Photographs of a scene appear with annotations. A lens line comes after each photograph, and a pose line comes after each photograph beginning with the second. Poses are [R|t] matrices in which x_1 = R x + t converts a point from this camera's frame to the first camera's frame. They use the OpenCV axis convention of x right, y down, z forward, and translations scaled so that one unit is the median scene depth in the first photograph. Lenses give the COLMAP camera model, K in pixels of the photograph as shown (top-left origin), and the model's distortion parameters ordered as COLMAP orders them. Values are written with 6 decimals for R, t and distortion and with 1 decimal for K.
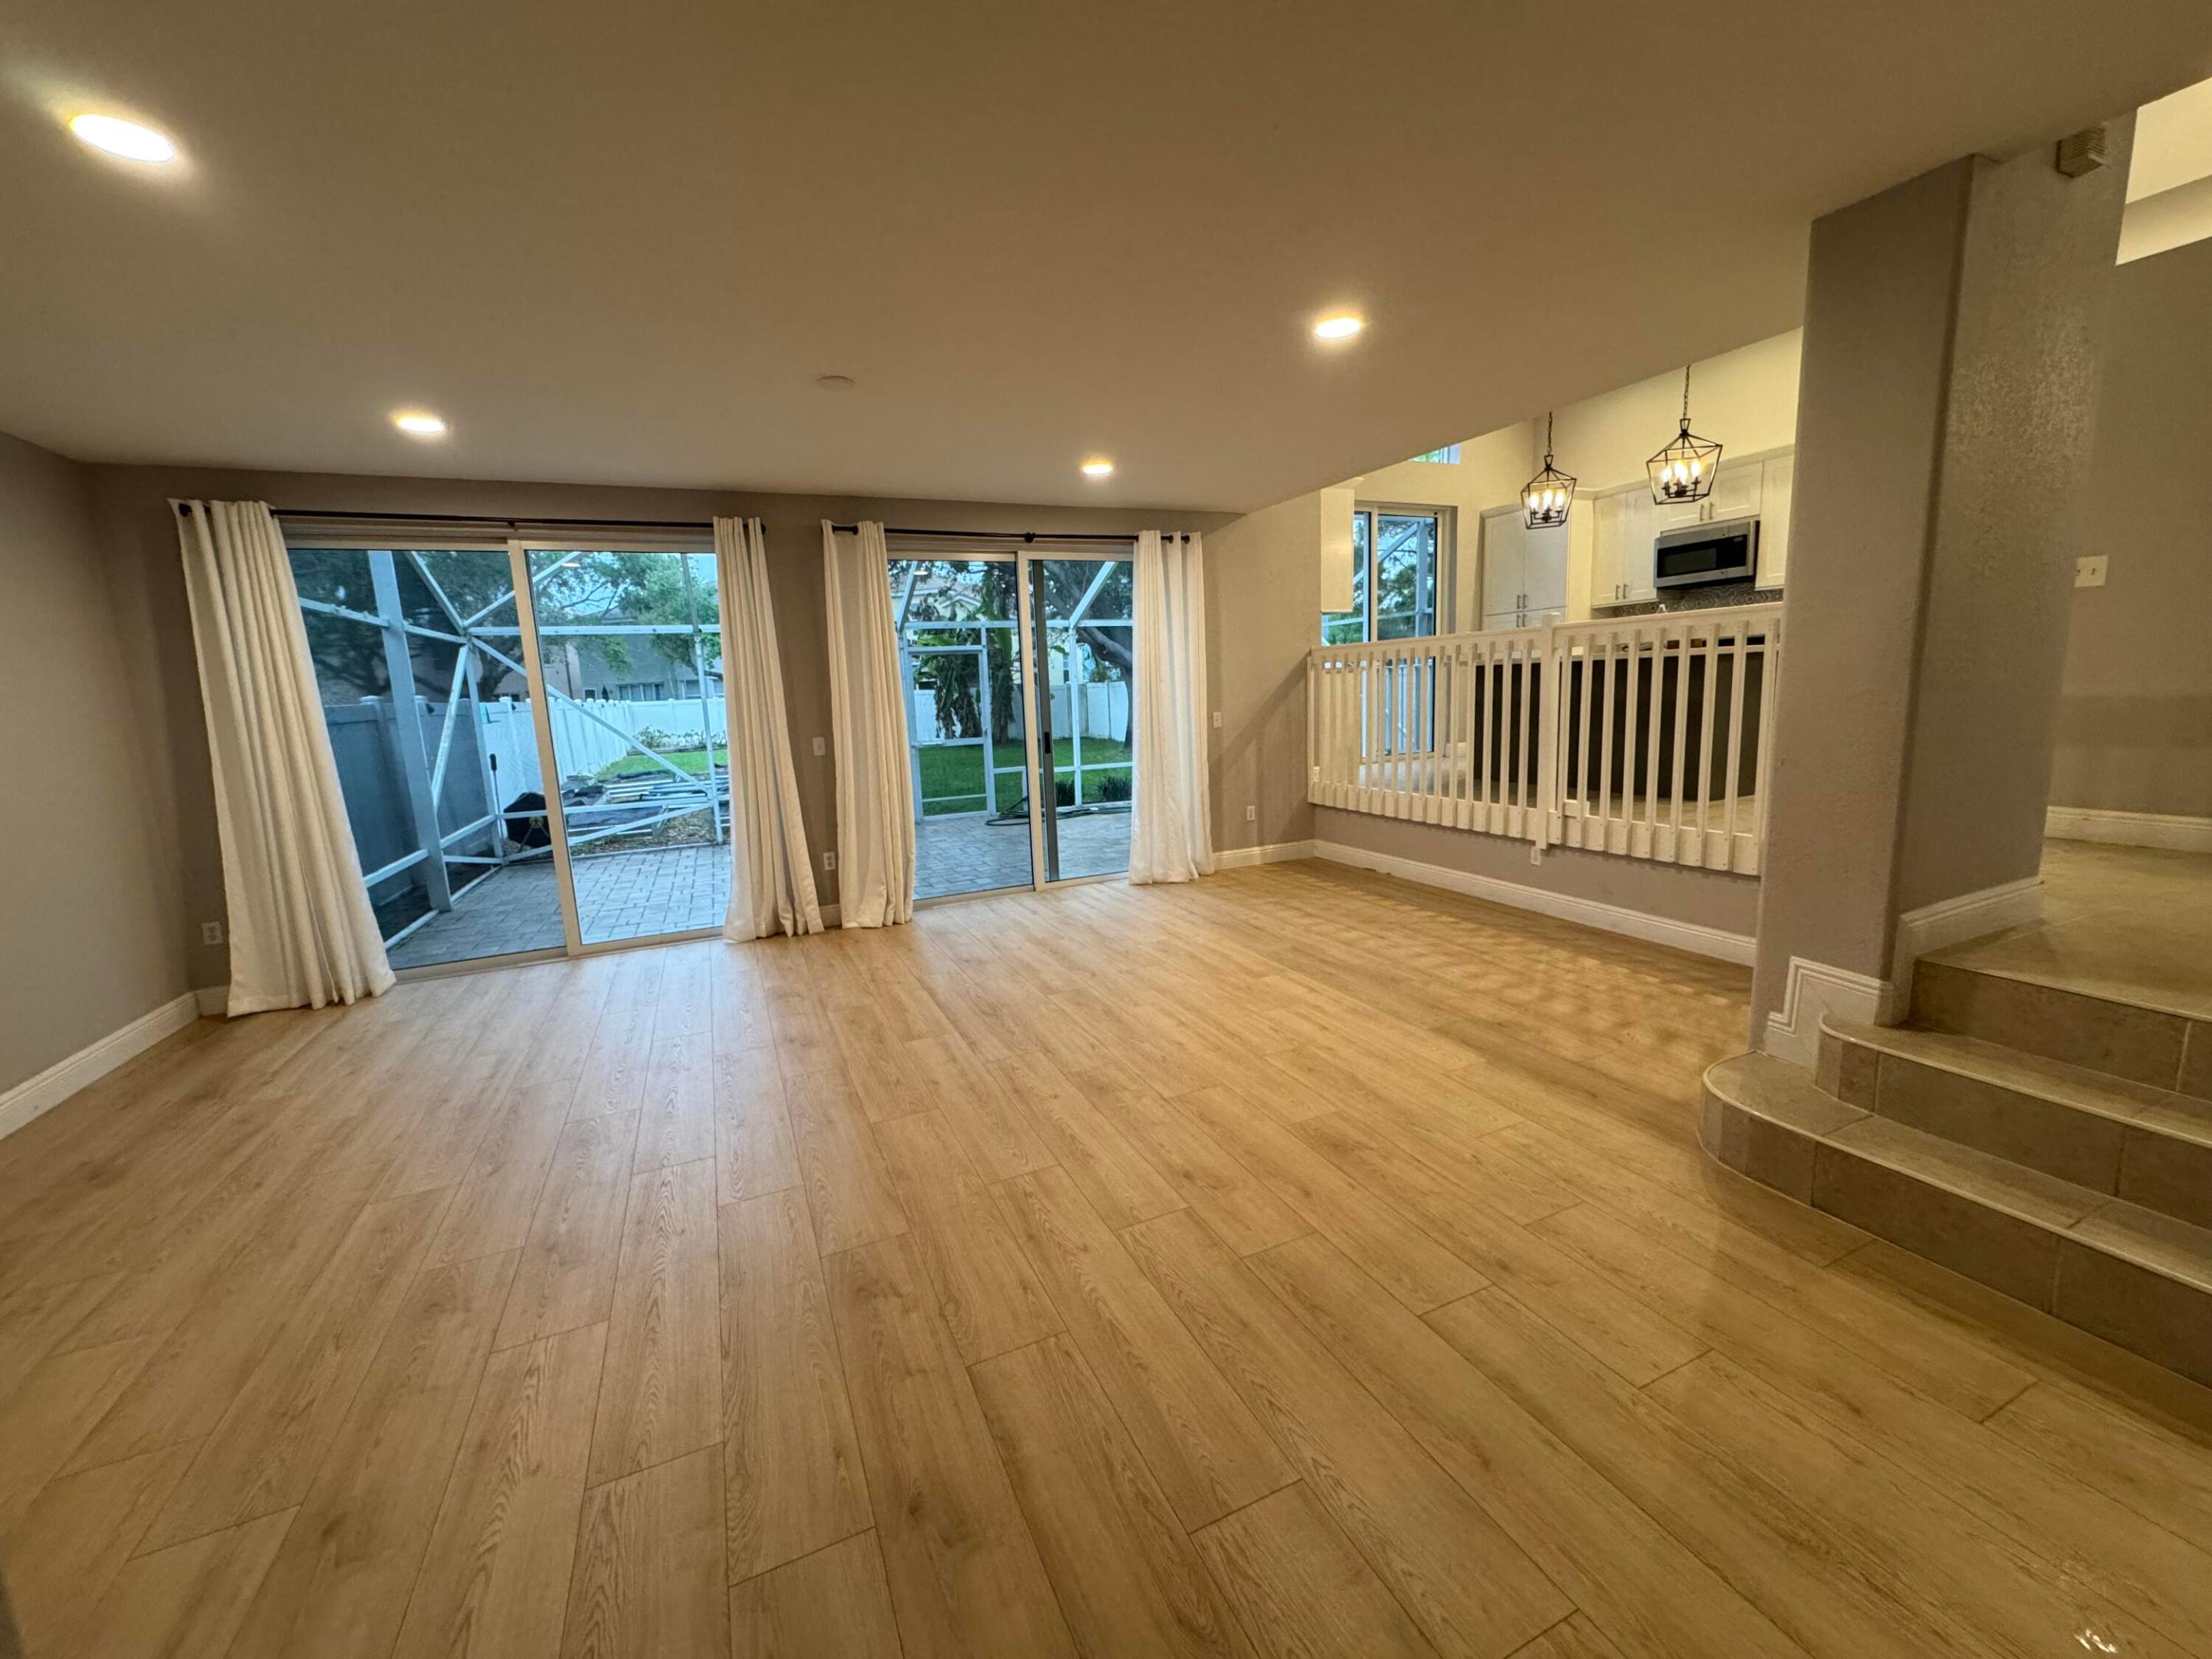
lens RADIAL K [[879.3, 0, 1103.5], [0, 879.3, 825.4], [0, 0, 1]] dist [-0.002792, 0.000328]
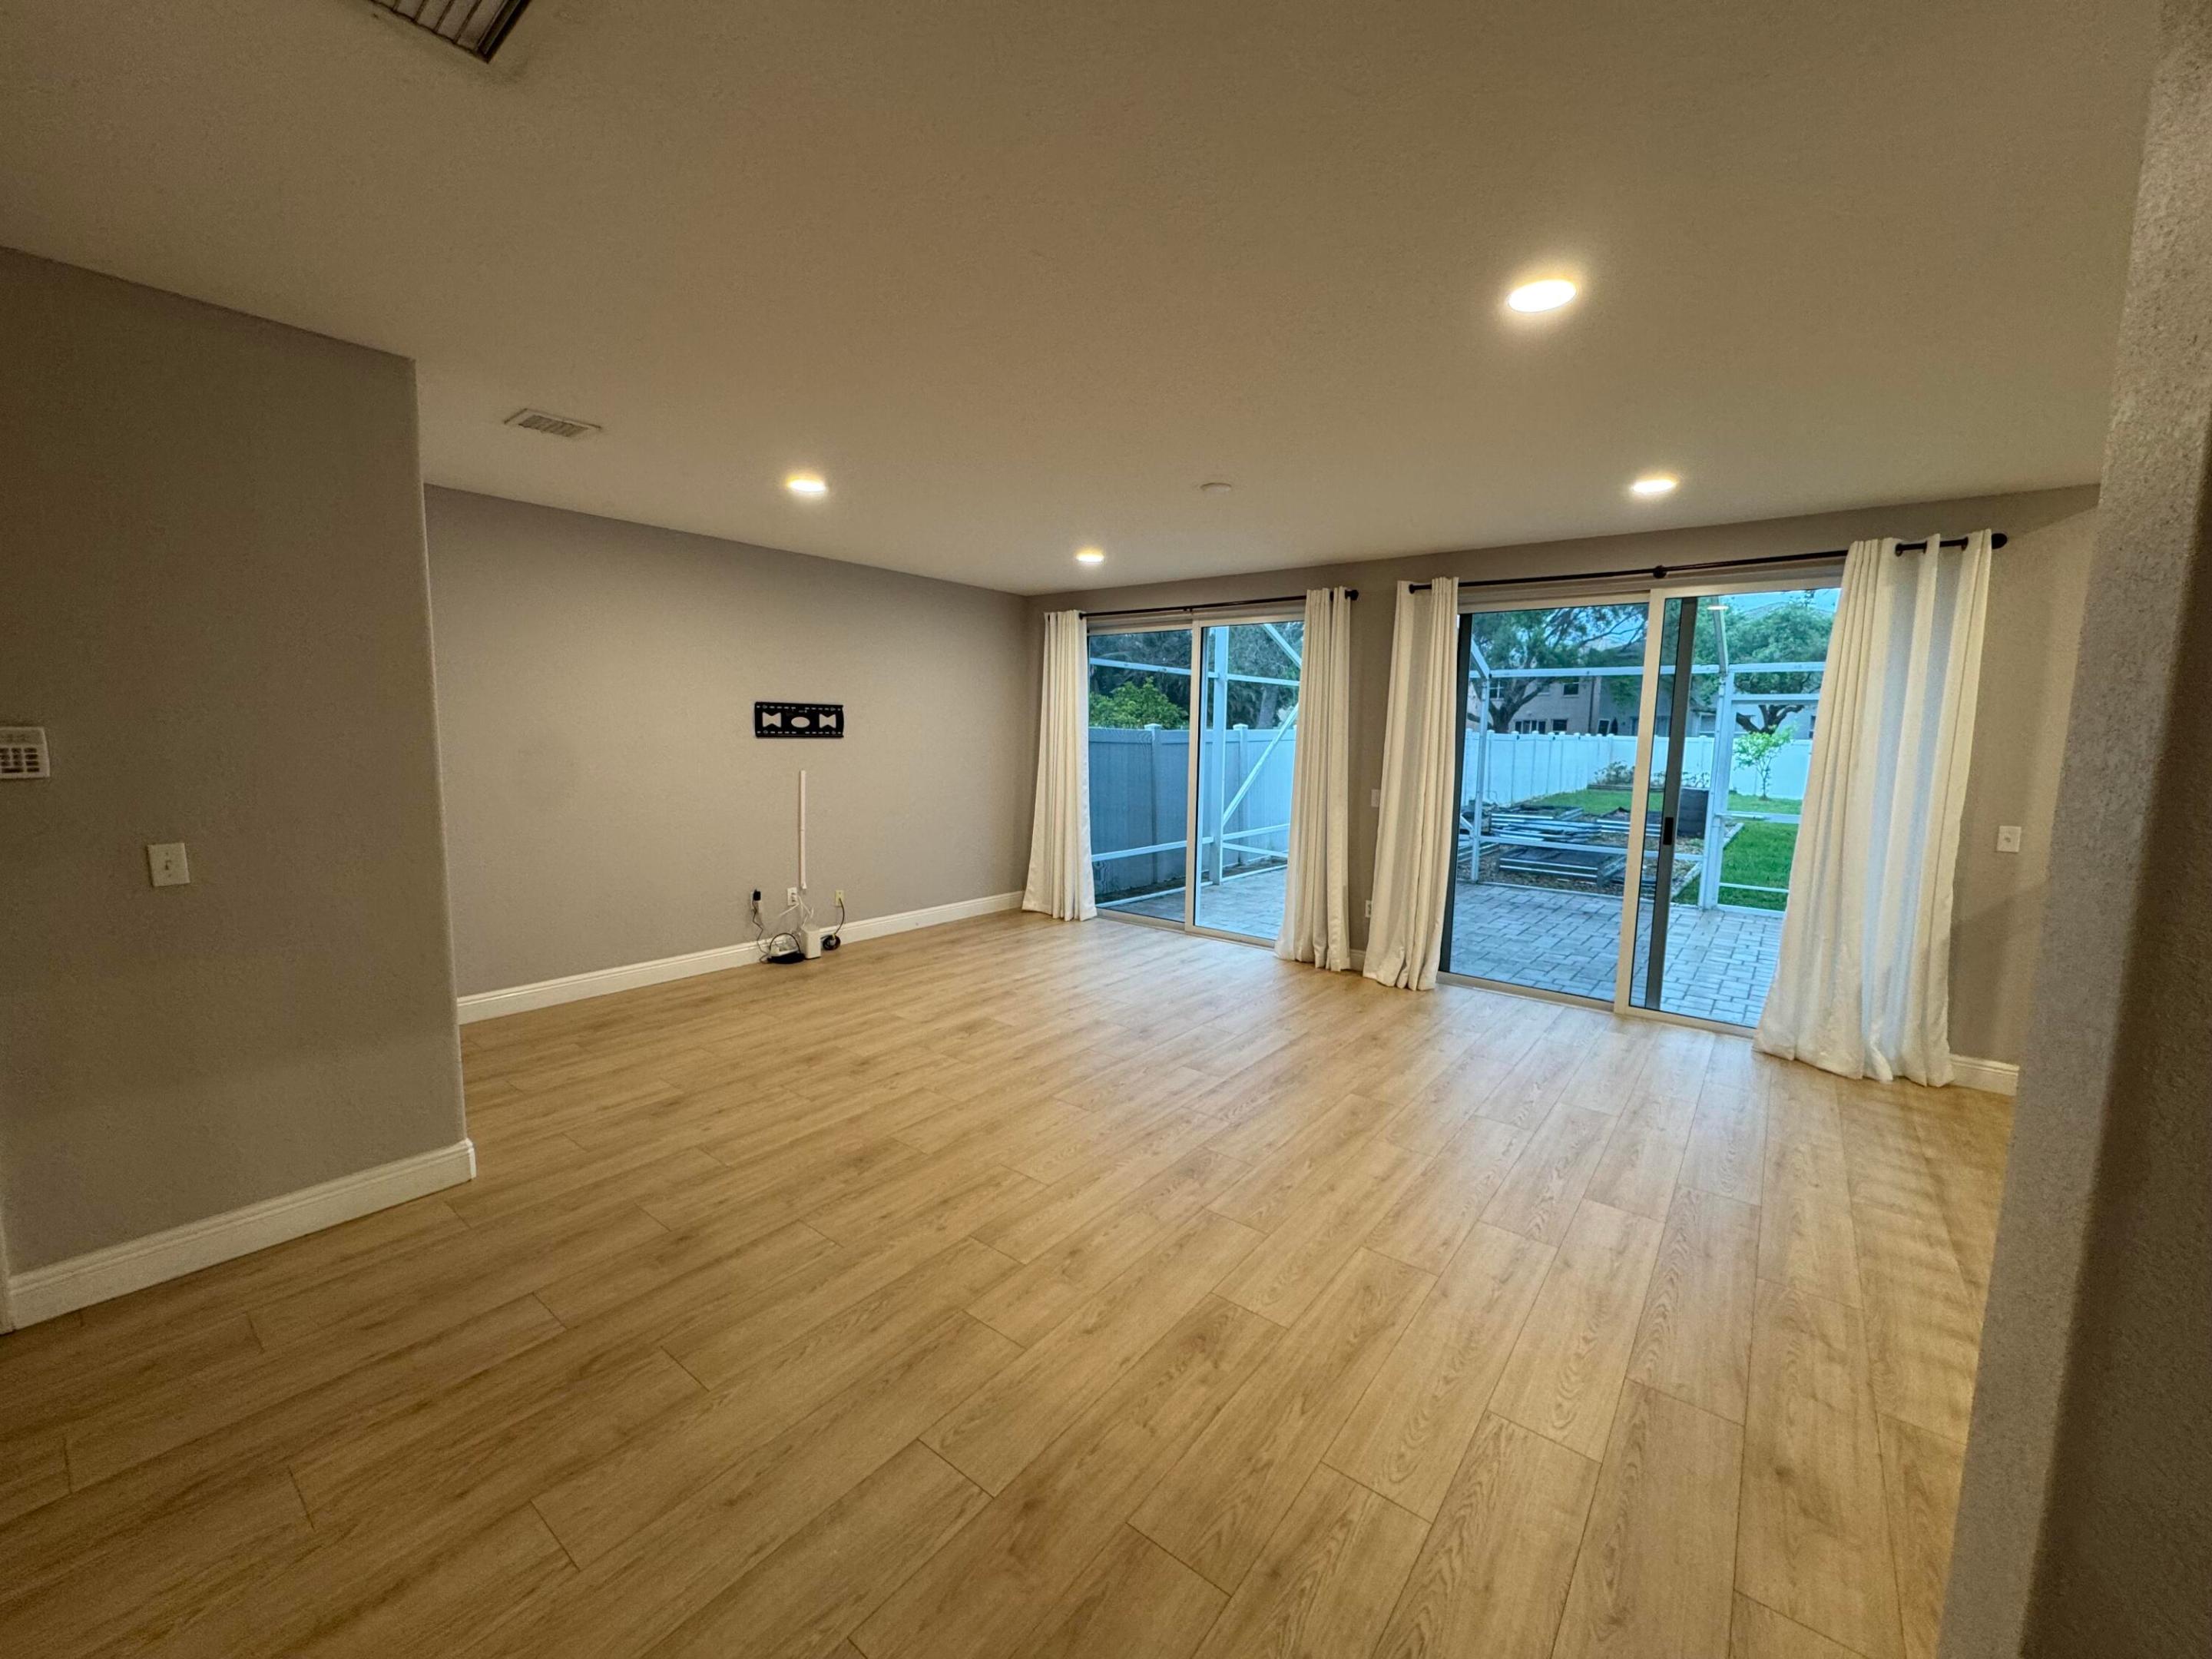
lens RADIAL K [[879.3, 0, 1104.0], [0, 879.3, 823.5], [0, 0, 1]] dist [-0.002792, 0.000328]
pose [[0.462194, 0.148051, -0.874333, 0.564286], [-0.177750, 0.981422, 0.072221, -0.101115], [0.868782, 0.122032, 0.479923, 0.295687]]
